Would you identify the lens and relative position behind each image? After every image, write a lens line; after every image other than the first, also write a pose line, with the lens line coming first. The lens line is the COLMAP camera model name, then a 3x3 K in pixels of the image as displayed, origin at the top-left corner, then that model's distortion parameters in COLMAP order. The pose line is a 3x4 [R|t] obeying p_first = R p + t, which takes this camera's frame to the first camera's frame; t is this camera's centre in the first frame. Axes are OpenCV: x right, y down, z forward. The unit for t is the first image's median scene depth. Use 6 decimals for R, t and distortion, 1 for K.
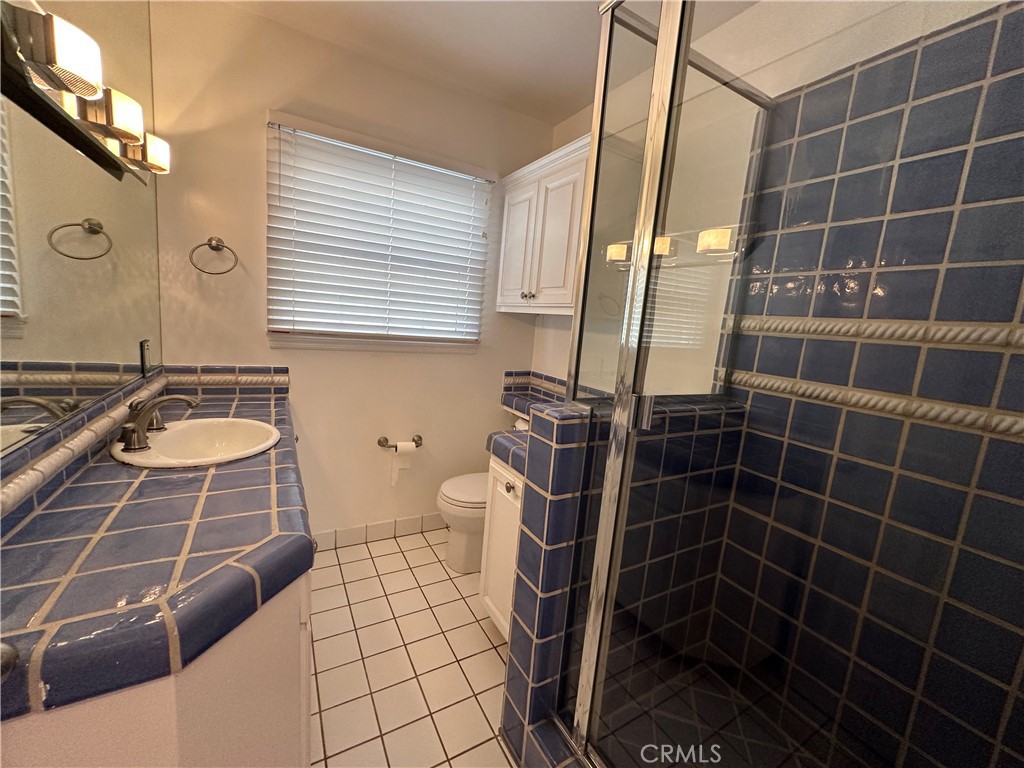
lens RADIAL K [[408.6, 0, 511.0], [0, 408.6, 383.0], [0, 0, 1]] dist [-0.001602, -0.000256]
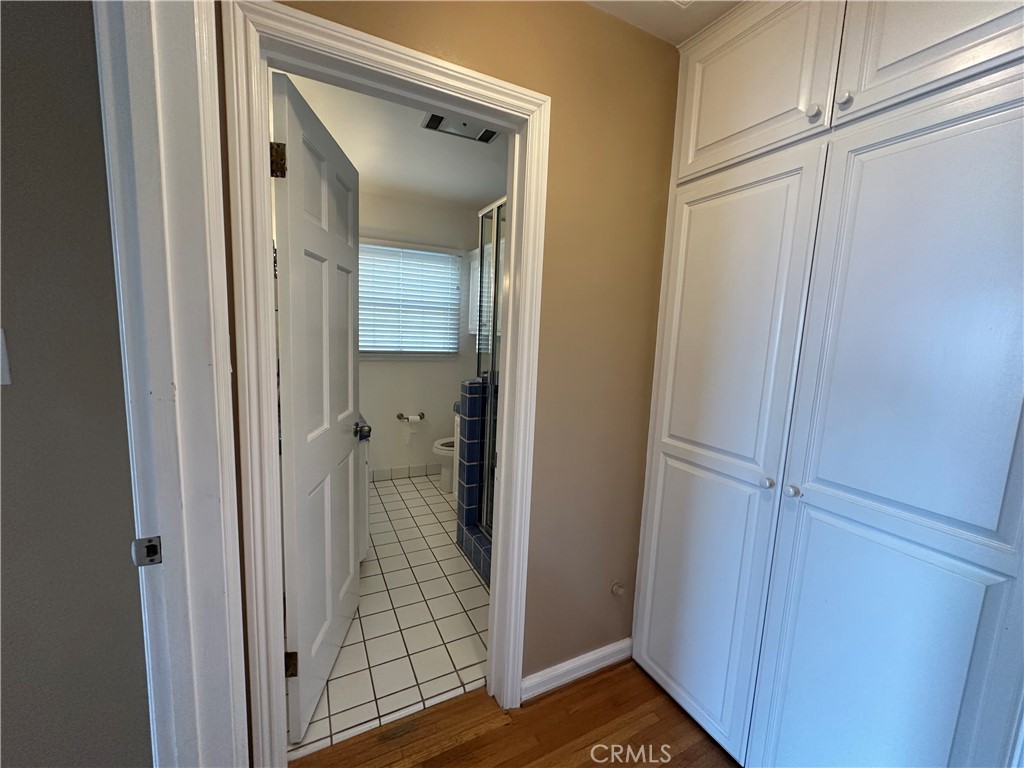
lens RADIAL K [[408.6, 0, 511.0], [0, 408.6, 383.0], [0, 0, 1]] dist [-0.001602, -0.000256]
pose [[0.997522, -0.034209, -0.061471, 0.284531], [0.032412, 0.999024, -0.029997, 0.089293], [0.062438, 0.027931, 0.997658, -0.738953]]
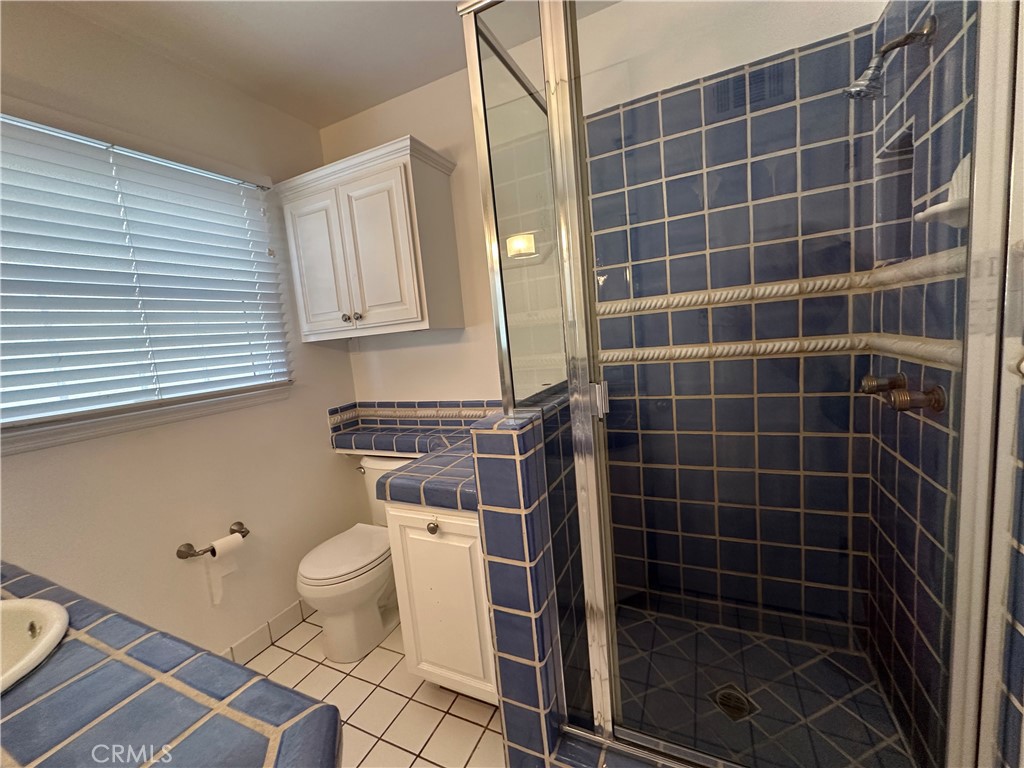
lens RADIAL K [[408.6, 0, 511.0], [0, 408.6, 383.0], [0, 0, 1]] dist [-0.001602, -0.000256]
pose [[0.808362, -0.224140, 0.544346, -0.216318], [0.242744, 0.969320, 0.038650, -0.031739], [-0.536309, 0.100894, 0.837970, 0.108683]]
